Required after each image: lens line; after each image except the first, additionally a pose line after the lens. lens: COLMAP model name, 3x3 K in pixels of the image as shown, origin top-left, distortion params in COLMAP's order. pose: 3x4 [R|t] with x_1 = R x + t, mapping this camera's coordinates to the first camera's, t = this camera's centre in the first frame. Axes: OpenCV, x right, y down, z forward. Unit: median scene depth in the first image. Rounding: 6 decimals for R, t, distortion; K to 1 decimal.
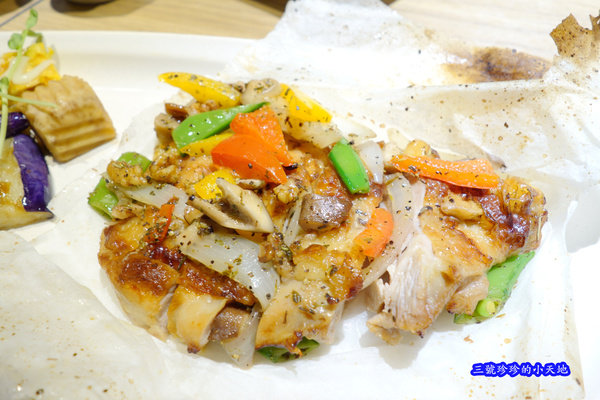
lens RADIAL K [[473.9, 0, 303.2], [0, 473.9, 197.6], [0, 0, 1]] dist [0.006004, 0.006300]
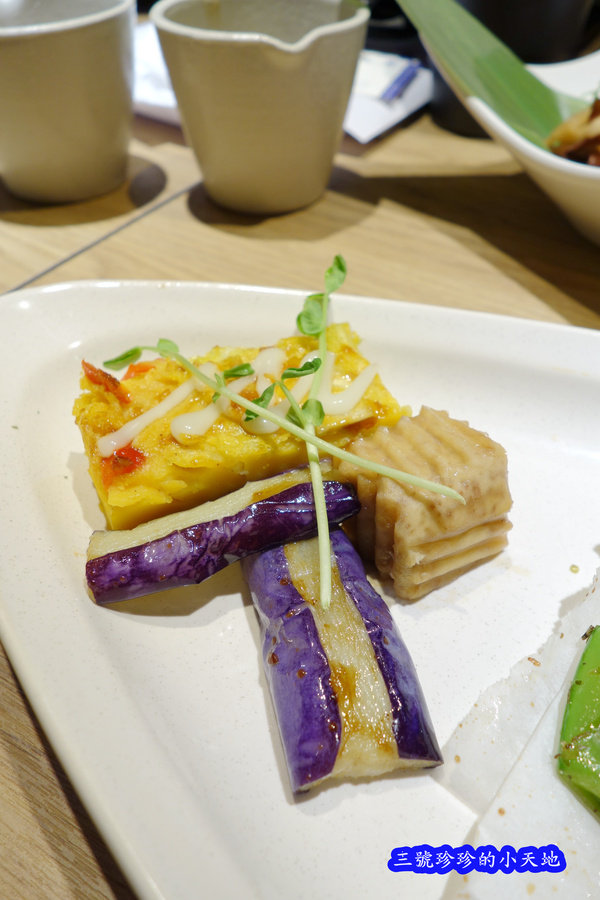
lens RADIAL K [[710.9, 0, 295.2], [0, 710.9, 452.5], [0, 0, 1]] dist [0.006004, 0.006300]
pose [[0.979230, 0.152208, -0.133945, -0.555208], [-0.160817, 0.985399, -0.055923, -0.162180], [0.123478, 0.076302, 0.989410, 0.310328]]
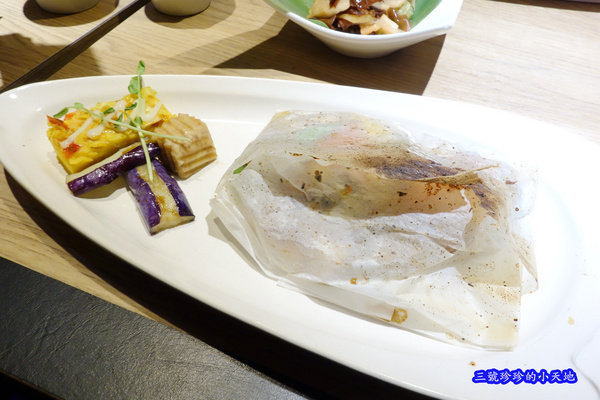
lens RADIAL K [[473.9, 0, 299.8], [0, 473.9, 197.2], [0, 0, 1]] dist [0.006004, 0.006300]
pose [[0.993119, -0.030517, 0.113061, -0.339930], [0.028338, 0.999381, 0.020831, -0.041825], [-0.113627, -0.017484, 0.993370, -0.395764]]
